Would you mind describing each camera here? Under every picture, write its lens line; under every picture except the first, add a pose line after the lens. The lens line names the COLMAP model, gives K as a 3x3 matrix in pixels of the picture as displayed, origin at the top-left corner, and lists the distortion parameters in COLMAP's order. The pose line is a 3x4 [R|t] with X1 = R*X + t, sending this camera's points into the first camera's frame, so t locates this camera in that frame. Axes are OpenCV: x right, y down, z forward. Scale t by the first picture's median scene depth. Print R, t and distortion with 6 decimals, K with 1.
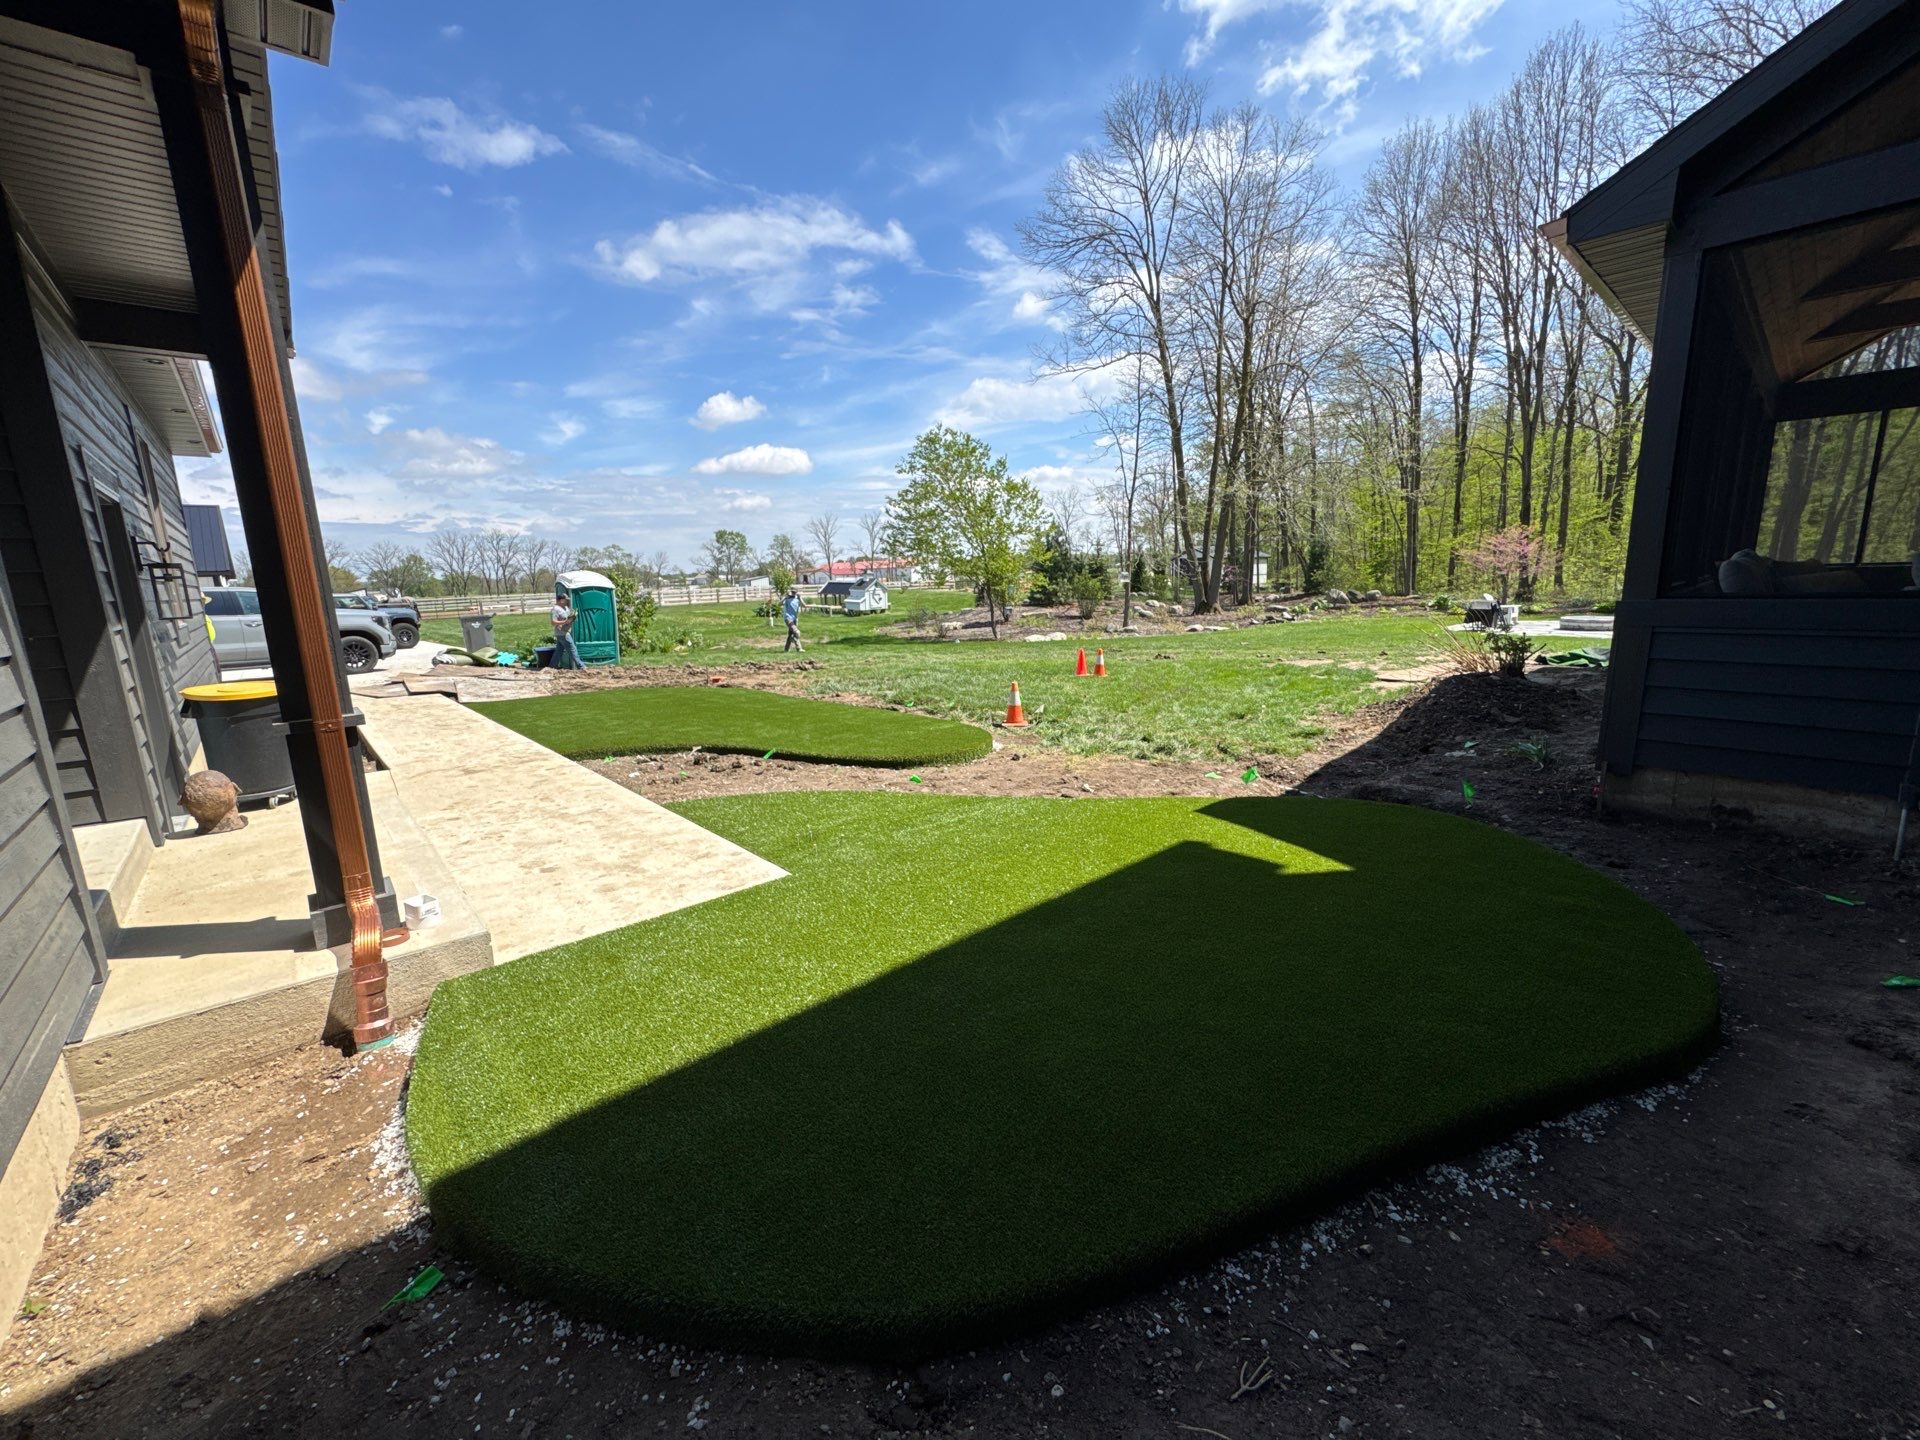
lens RADIAL K [[777.6, 0, 959.3], [0, 777.6, 696.9], [0, 0, 1]] dist [-0.015008, 0.000053]
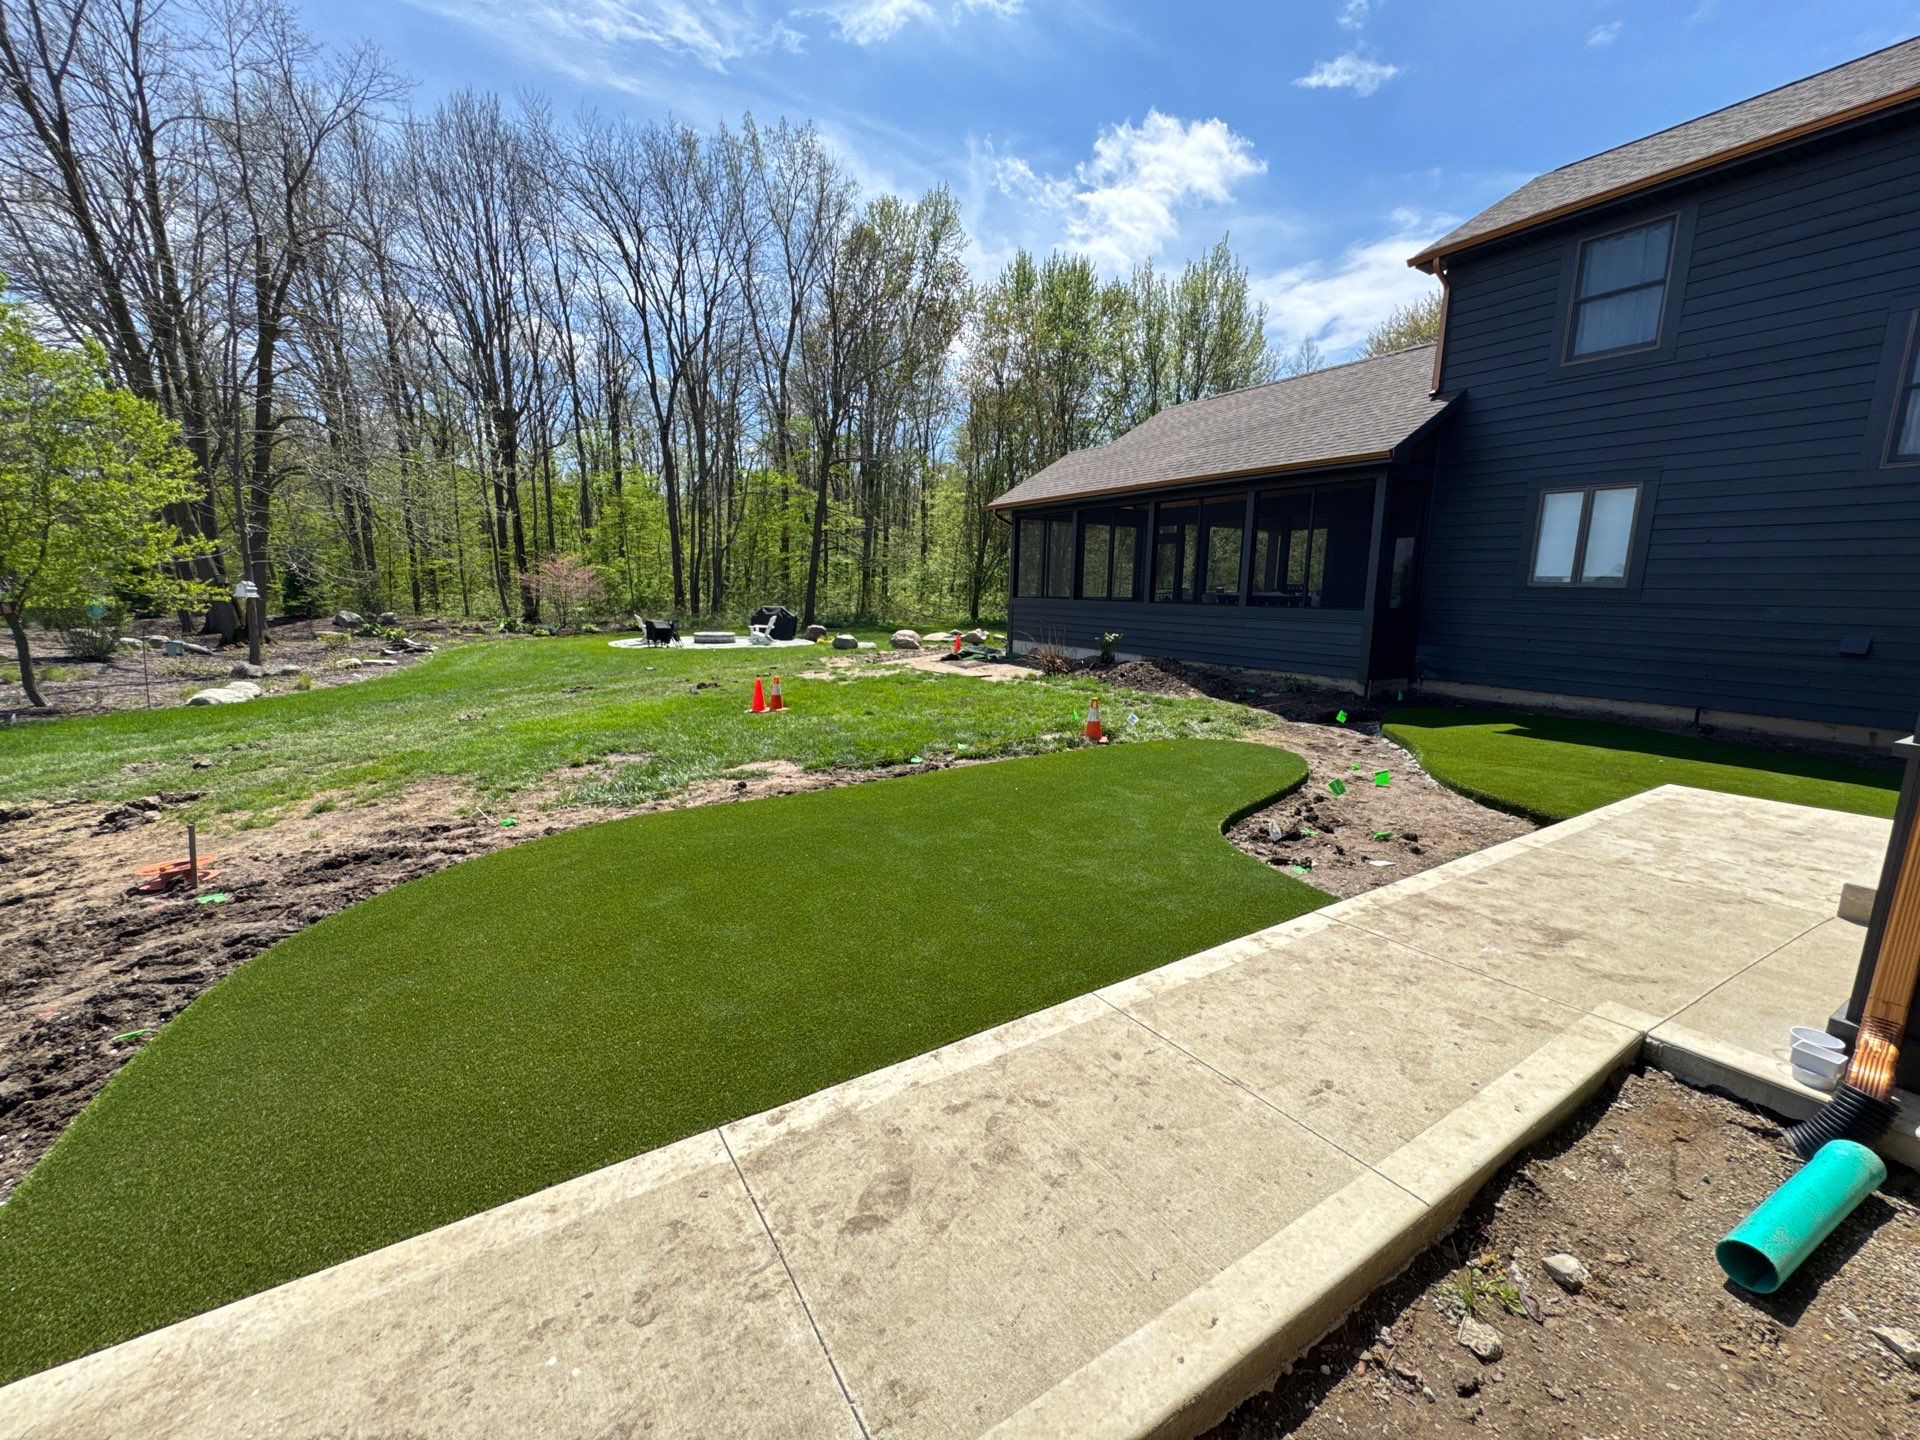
lens RADIAL K [[768.2, 0, 960.0], [0, 768.2, 720.0], [0, 0, 1]] dist [-0.001872, 0.000371]
pose [[0.164402, -0.133218, 0.977356, -0.453338], [0.134250, 0.984640, 0.111629, -0.061046], [-0.977215, 0.112858, 0.179762, 0.491213]]
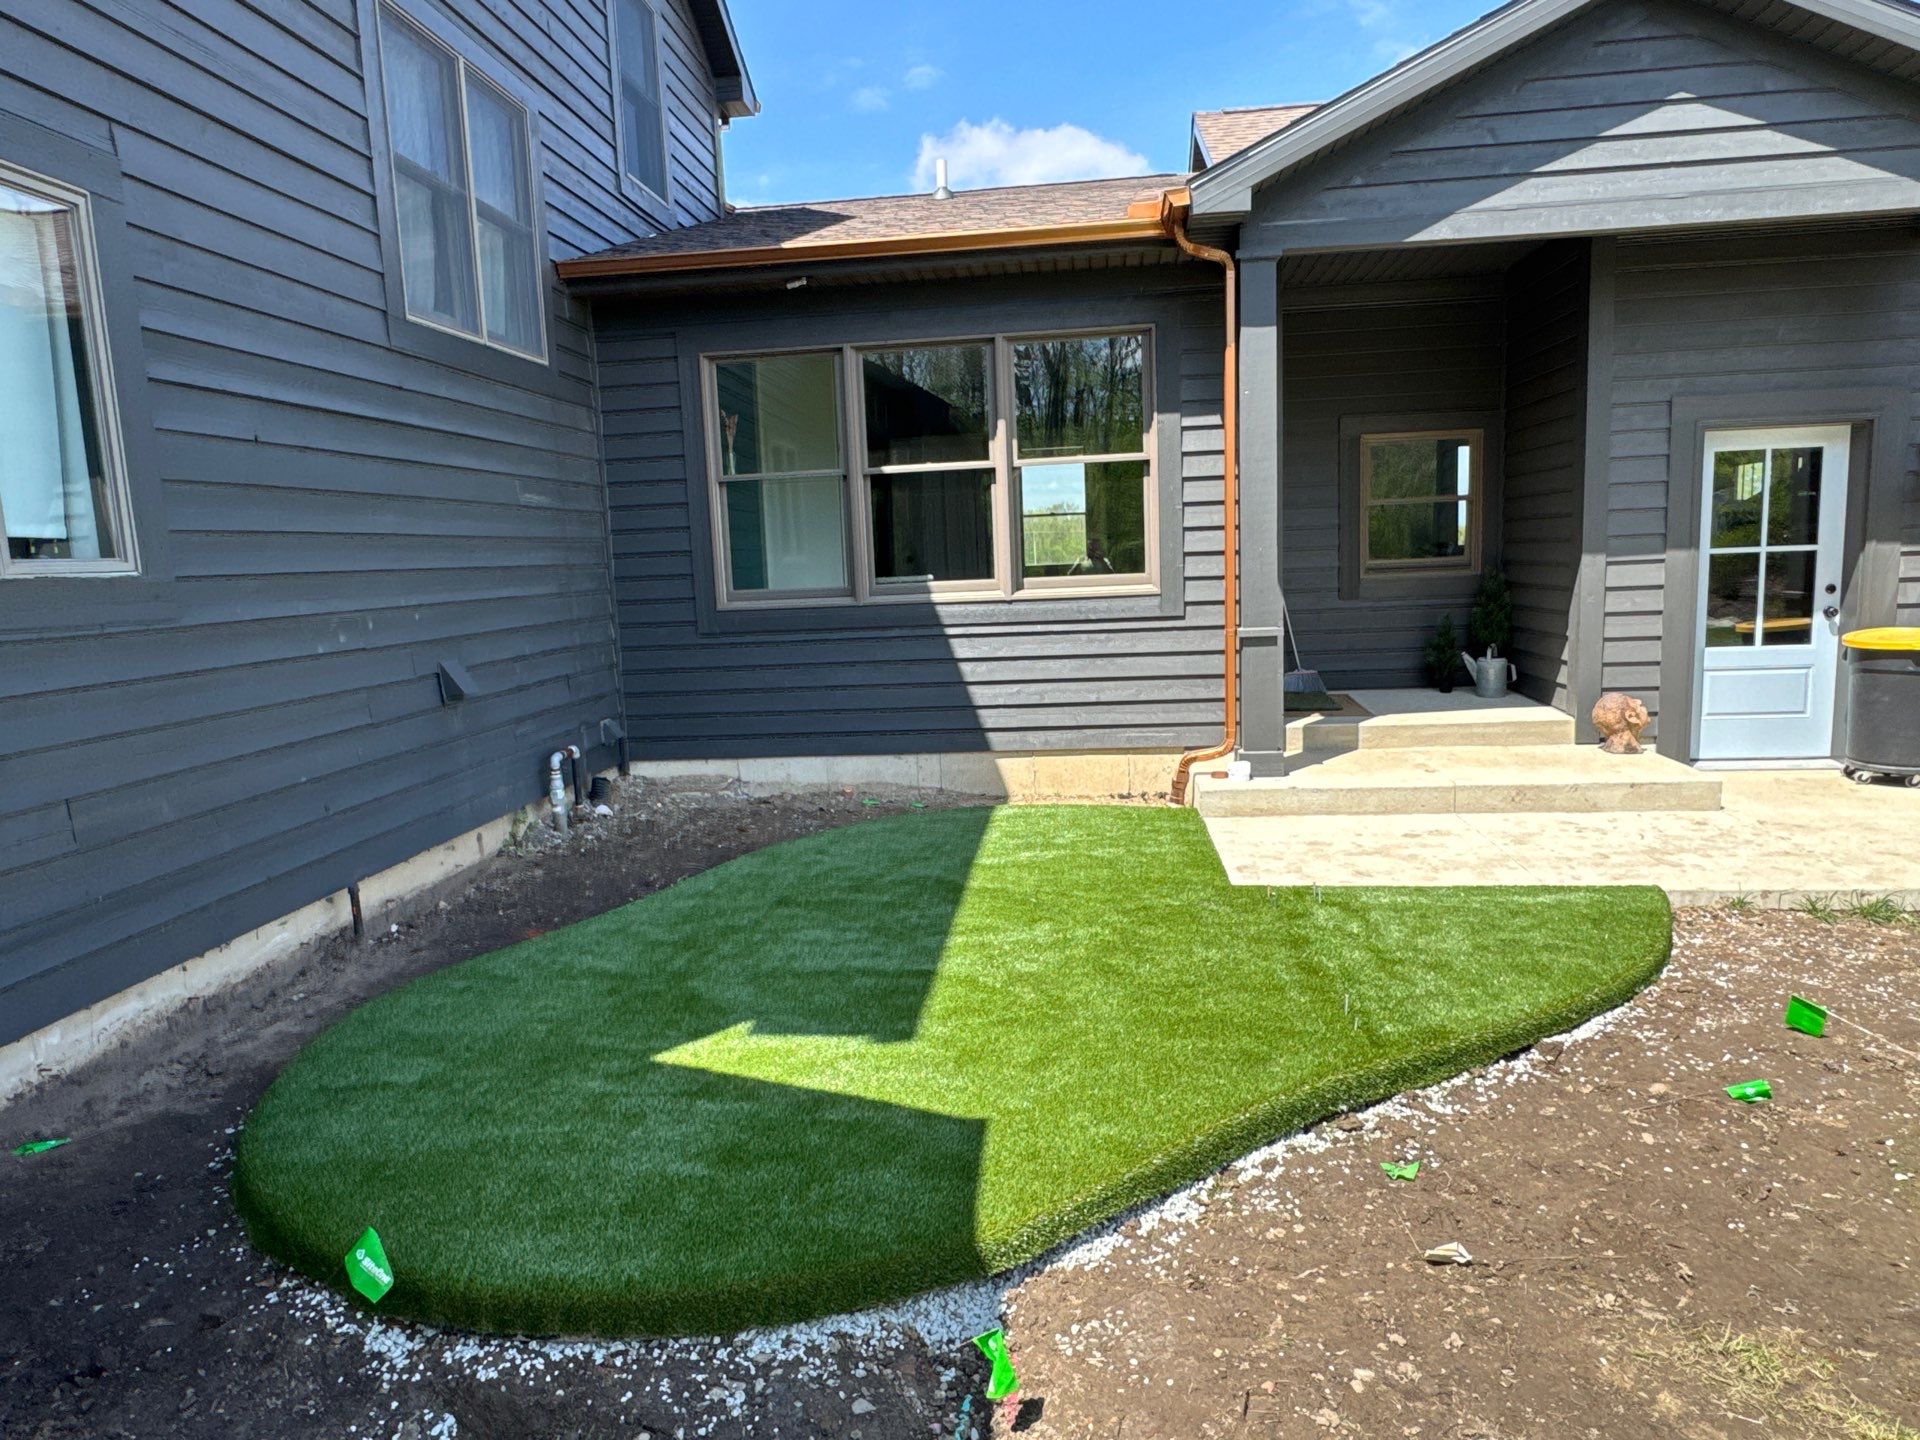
lens RADIAL K [[1200.7, 0, 951.9], [0, 1200.7, 721.5], [0, 0, 1]] dist [-0.003901, 0.003451]
pose [[-0.745264, 0.155838, -0.648302, 0.205530], [-0.041642, 0.959527, 0.278521, -0.074482], [0.665467, 0.234569, -0.708612, 0.400568]]
